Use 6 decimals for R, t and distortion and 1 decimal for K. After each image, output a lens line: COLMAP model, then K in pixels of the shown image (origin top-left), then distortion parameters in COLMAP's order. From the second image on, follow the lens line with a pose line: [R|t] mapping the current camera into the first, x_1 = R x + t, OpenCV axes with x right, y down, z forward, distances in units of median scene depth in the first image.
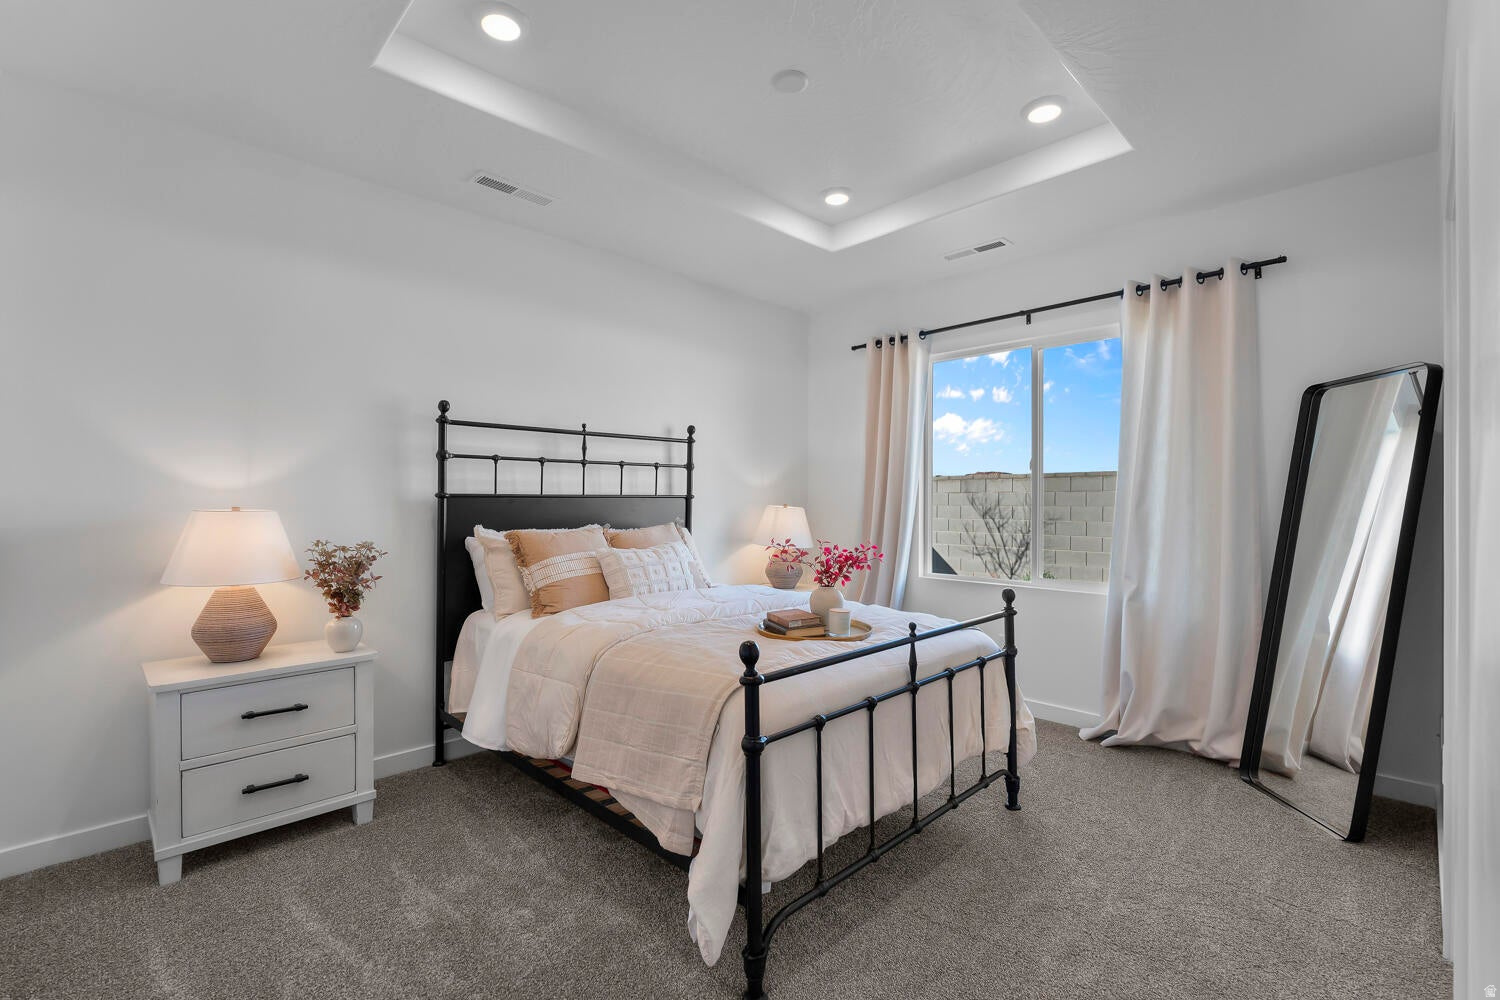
lens RADIAL K [[662.5, 0, 759.3], [0, 662.5, 502.0], [0, 0, 1]] dist [-0.007199, 0.001120]
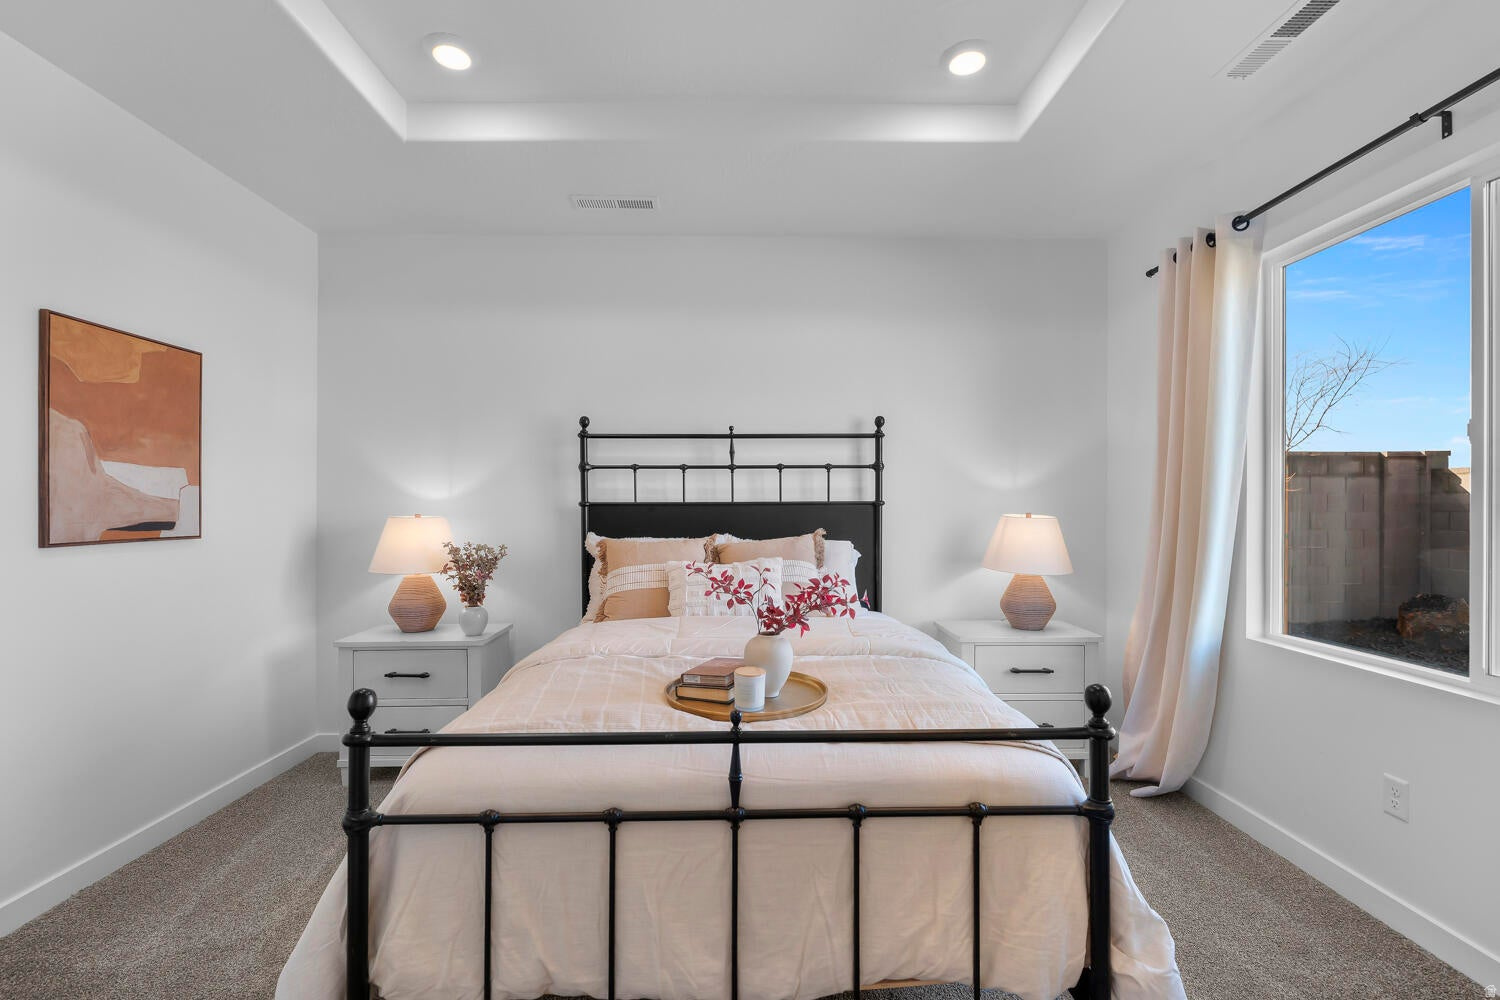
lens RADIAL K [[662.5, 0, 749.6], [0, 662.5, 507.8], [0, 0, 1]] dist [-0.007199, 0.001120]
pose [[0.727353, 0.000582, -0.686263, 0.448380], [0.001377, 0.999996, 0.002308, -0.005580], [0.686262, -0.002624, 0.727350, 0.380371]]
